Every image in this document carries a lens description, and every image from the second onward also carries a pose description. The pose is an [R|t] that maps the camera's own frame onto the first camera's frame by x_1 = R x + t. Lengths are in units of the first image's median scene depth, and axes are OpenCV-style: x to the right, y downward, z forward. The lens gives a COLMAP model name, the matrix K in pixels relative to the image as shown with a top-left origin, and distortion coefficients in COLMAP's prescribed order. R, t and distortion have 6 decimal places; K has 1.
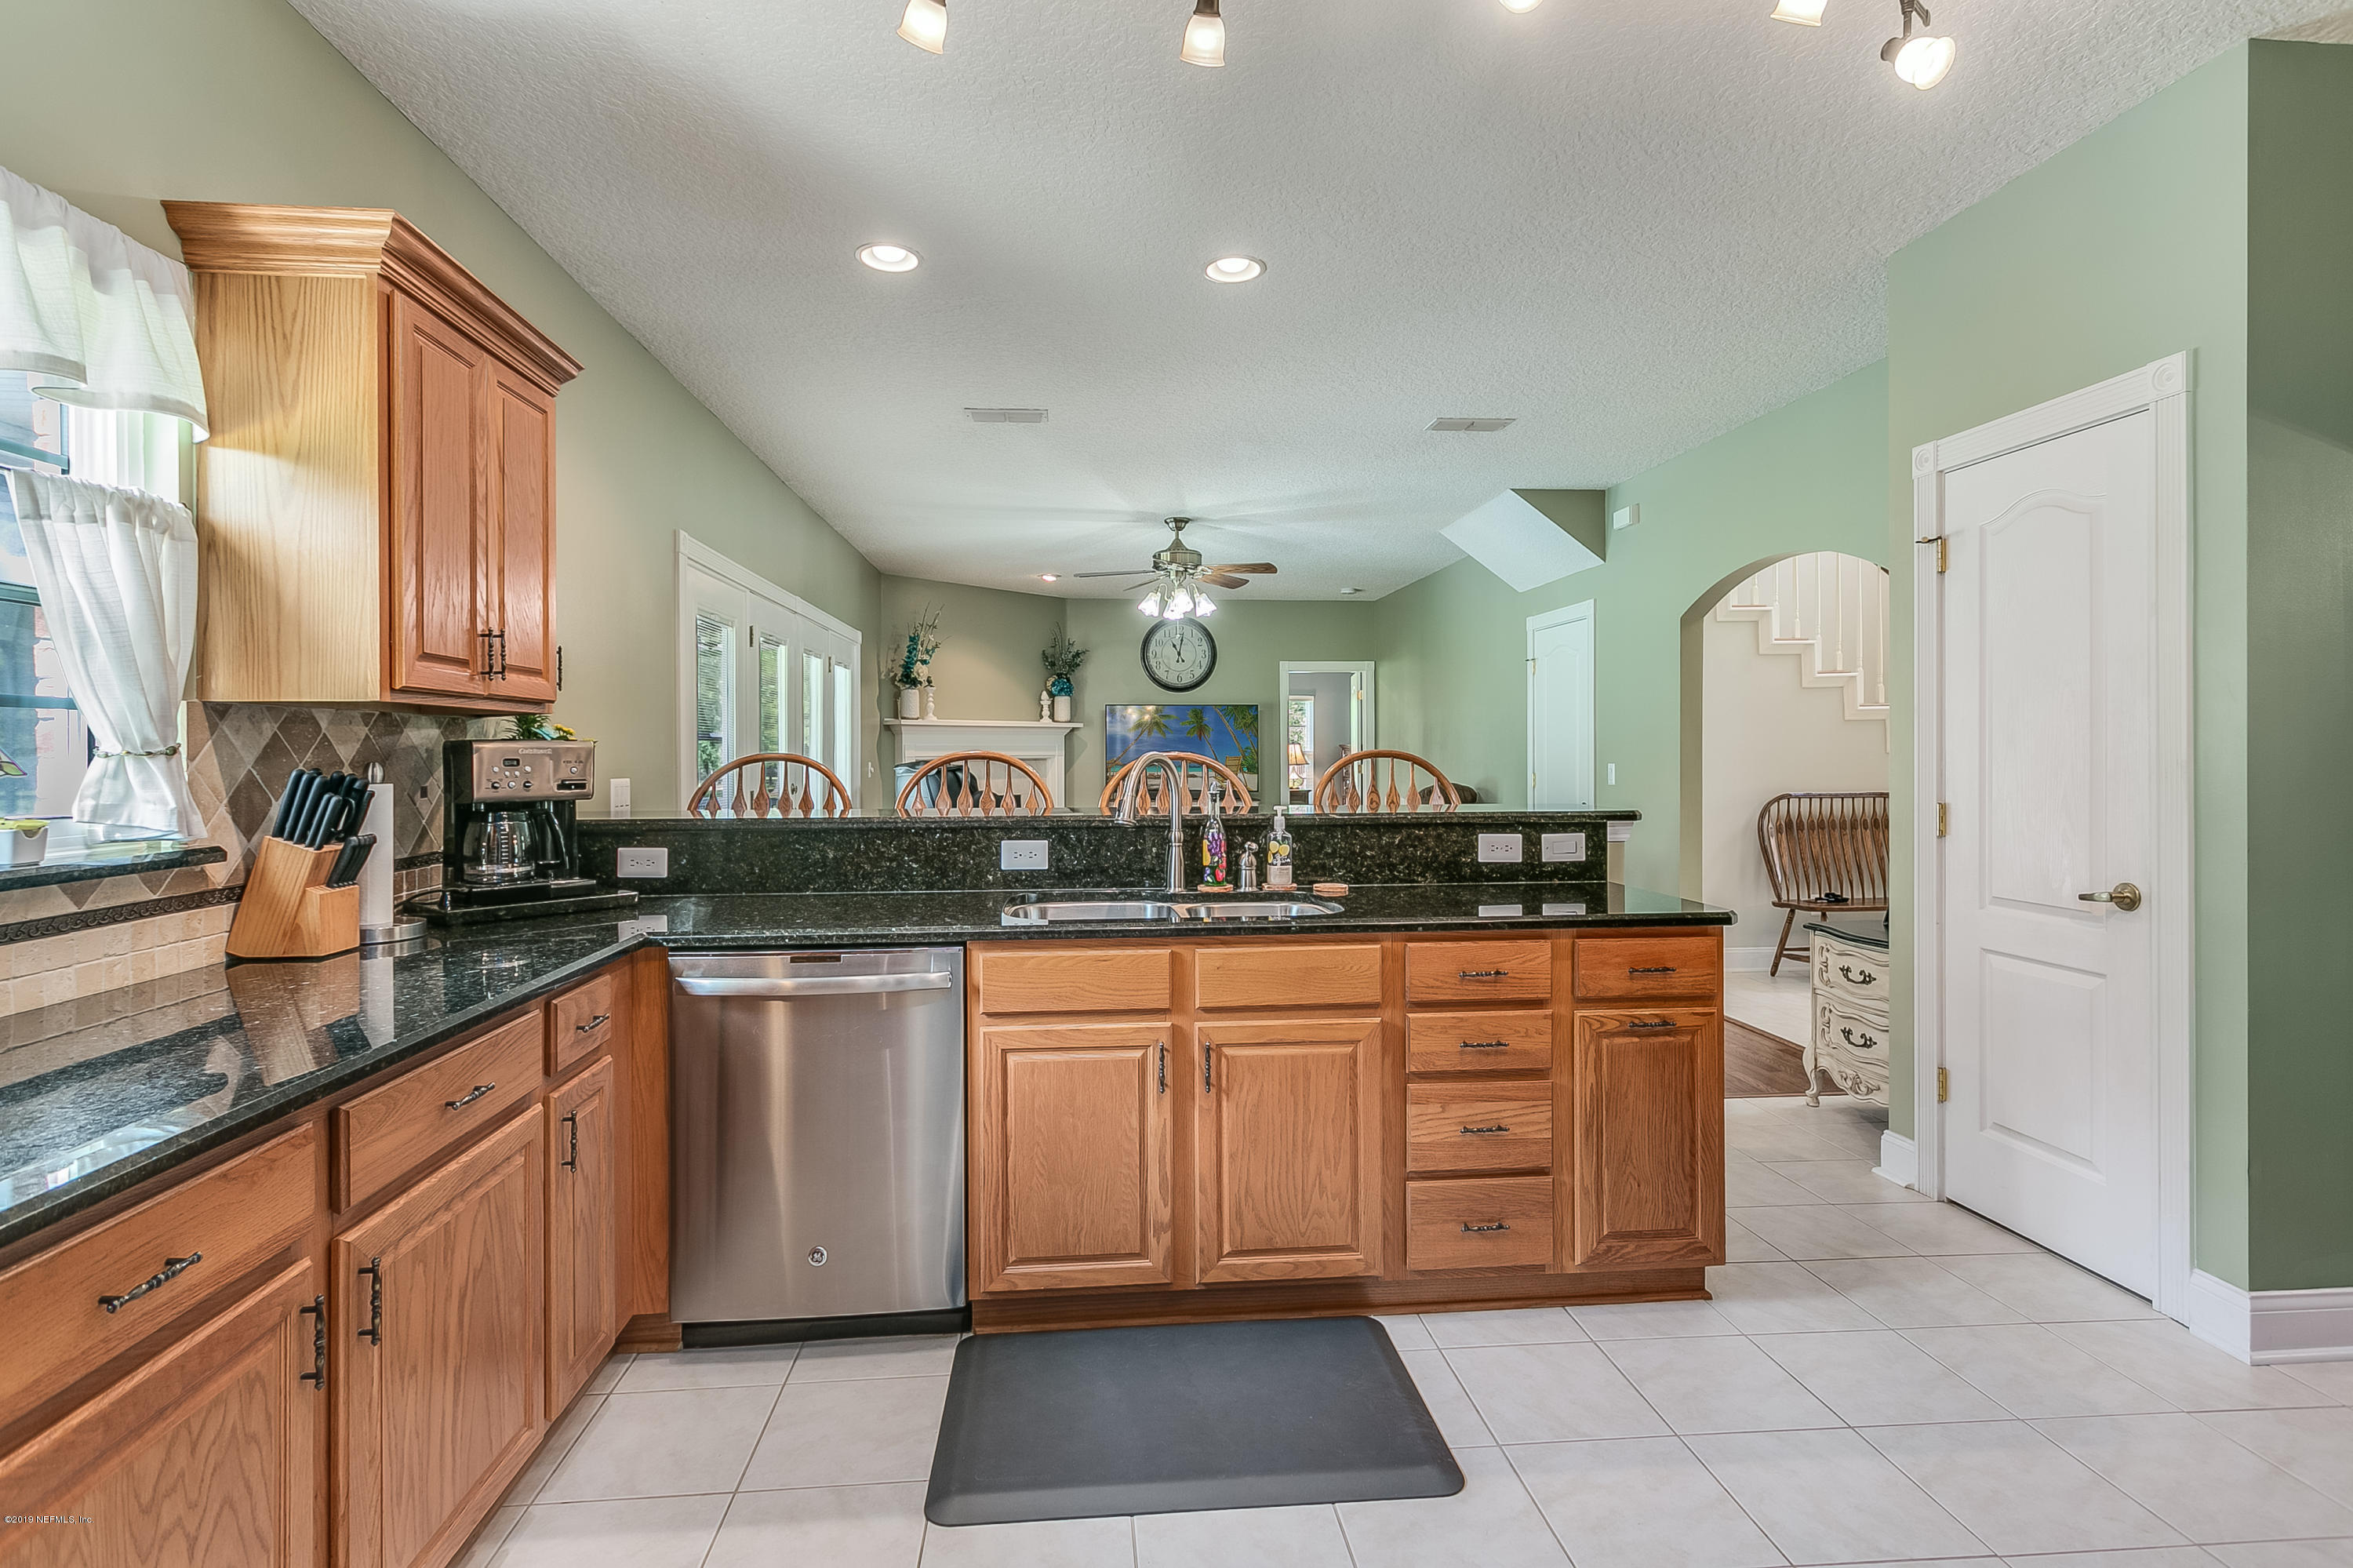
lens RADIAL K [[1137.8, 0, 1167.4], [0, 1137.8, 765.9], [0, 0, 1]] dist [-0.005793, 0.000374]
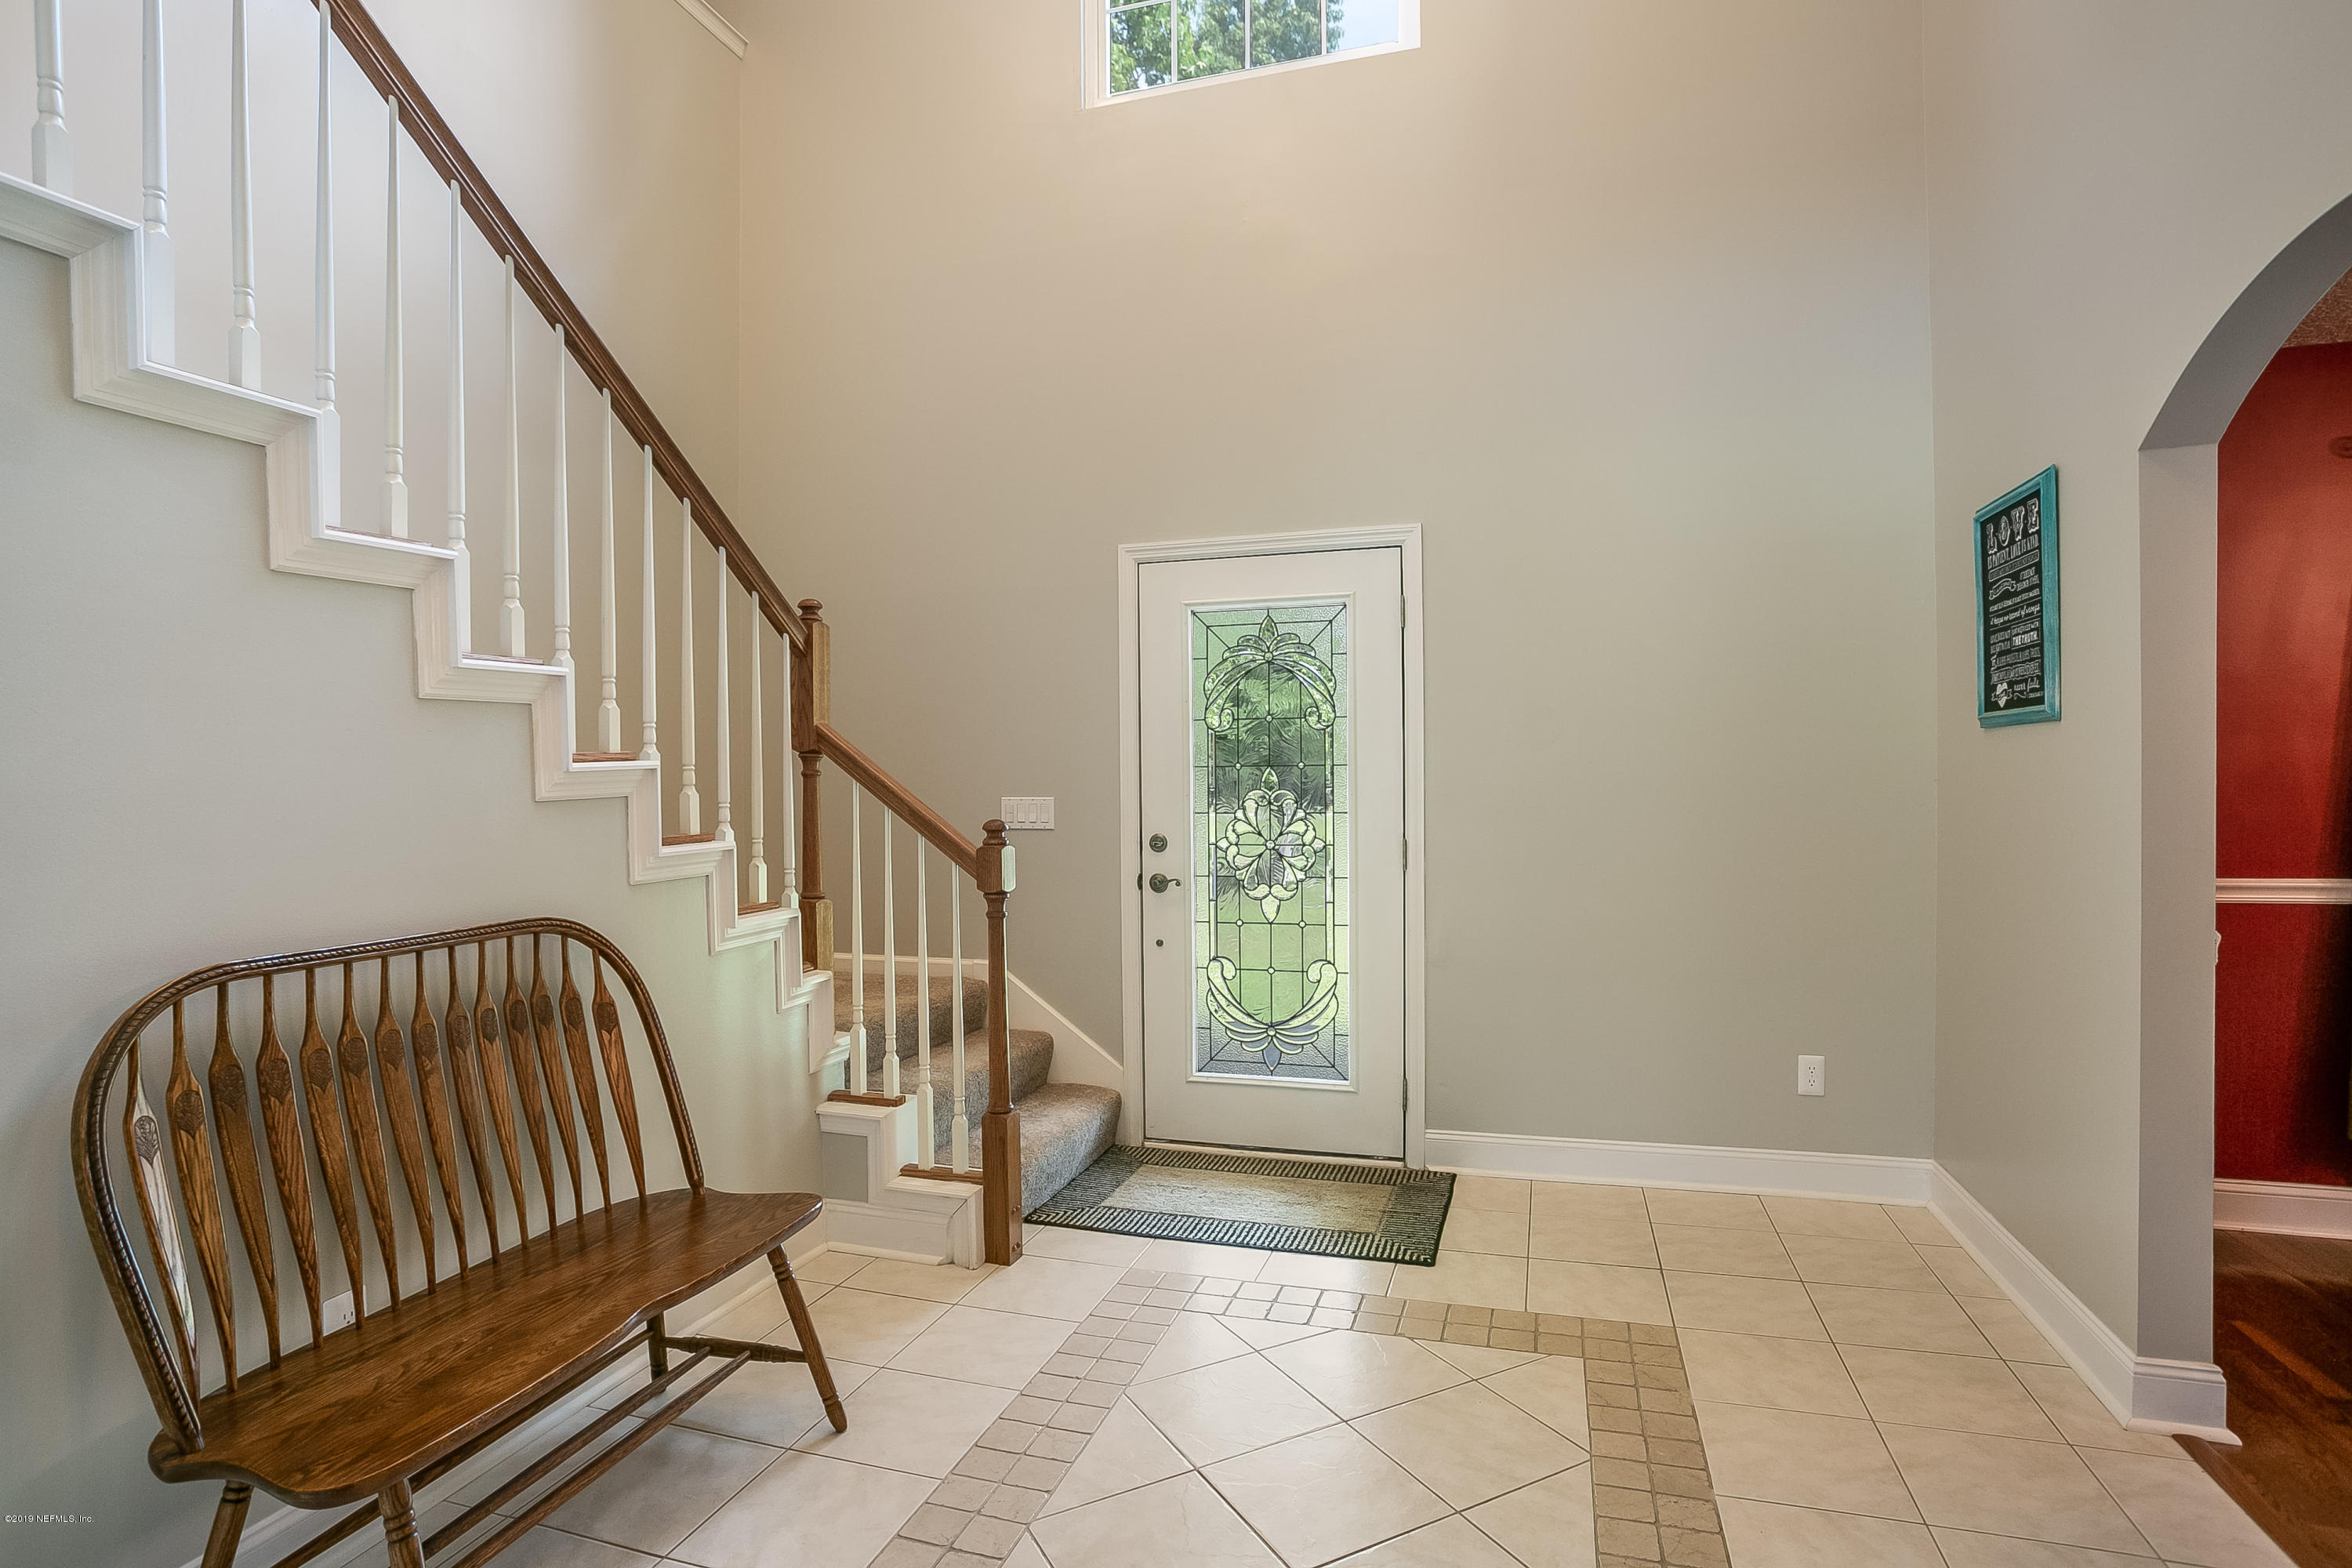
lens RADIAL K [[1137.3, 0, 1167.3], [0, 1137.3, 780.6], [0, 0, 1]] dist [-0.005793, 0.000374]
pose [[0.356869, -0.004803, 0.934142, 0.380999], [0.016150, 0.999869, -0.001029, -0.014548], [-0.934015, 0.015453, 0.356900, 0.702731]]
